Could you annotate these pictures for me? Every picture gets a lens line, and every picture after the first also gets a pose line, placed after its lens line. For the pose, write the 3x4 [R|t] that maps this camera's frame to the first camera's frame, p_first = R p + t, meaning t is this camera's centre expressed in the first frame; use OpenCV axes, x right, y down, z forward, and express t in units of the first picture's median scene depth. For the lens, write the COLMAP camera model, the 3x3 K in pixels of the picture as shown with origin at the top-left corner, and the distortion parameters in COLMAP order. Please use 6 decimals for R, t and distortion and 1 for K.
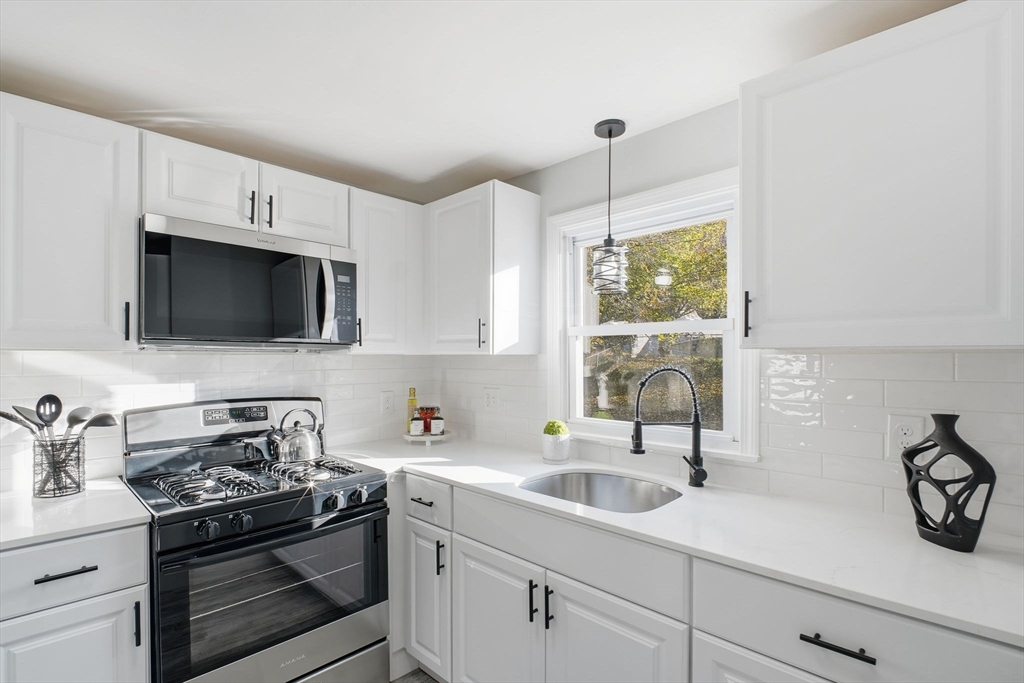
lens RADIAL K [[483.5, 0, 506.9], [0, 483.5, 358.8], [0, 0, 1]] dist [0.003079, -0.005876]
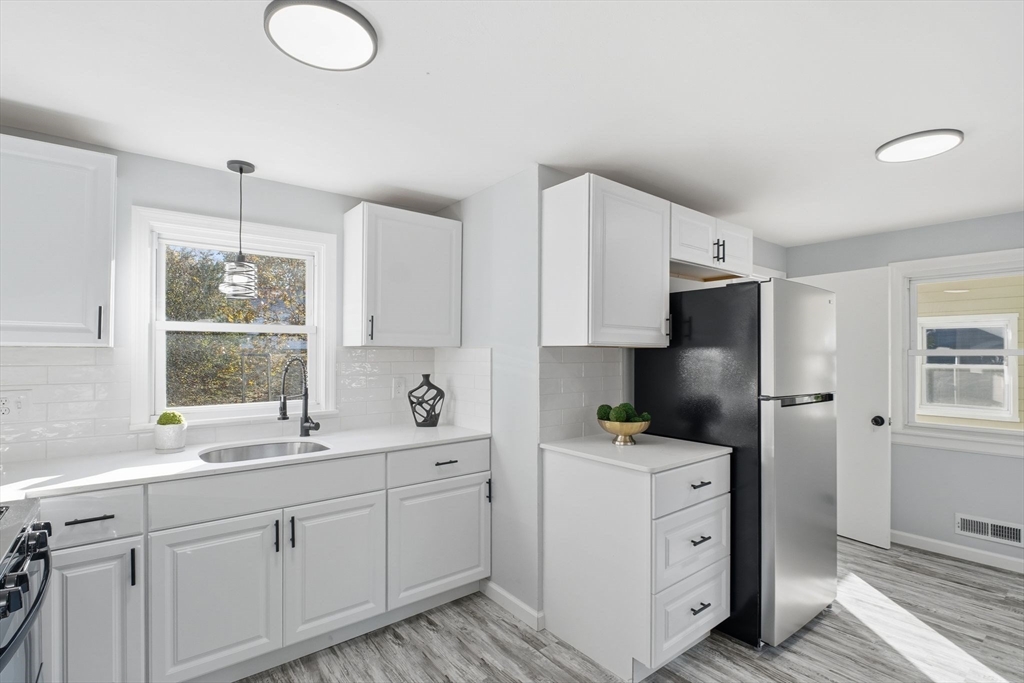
lens RADIAL K [[483.5, 0, 504.3], [0, 483.5, 350.2], [0, 0, 1]] dist [0.003079, -0.005876]
pose [[0.137662, 0.007526, 0.990451, -0.883978], [0.006390, 0.999944, -0.008486, 0.010523], [-0.990459, 0.007497, 0.137606, 0.158513]]
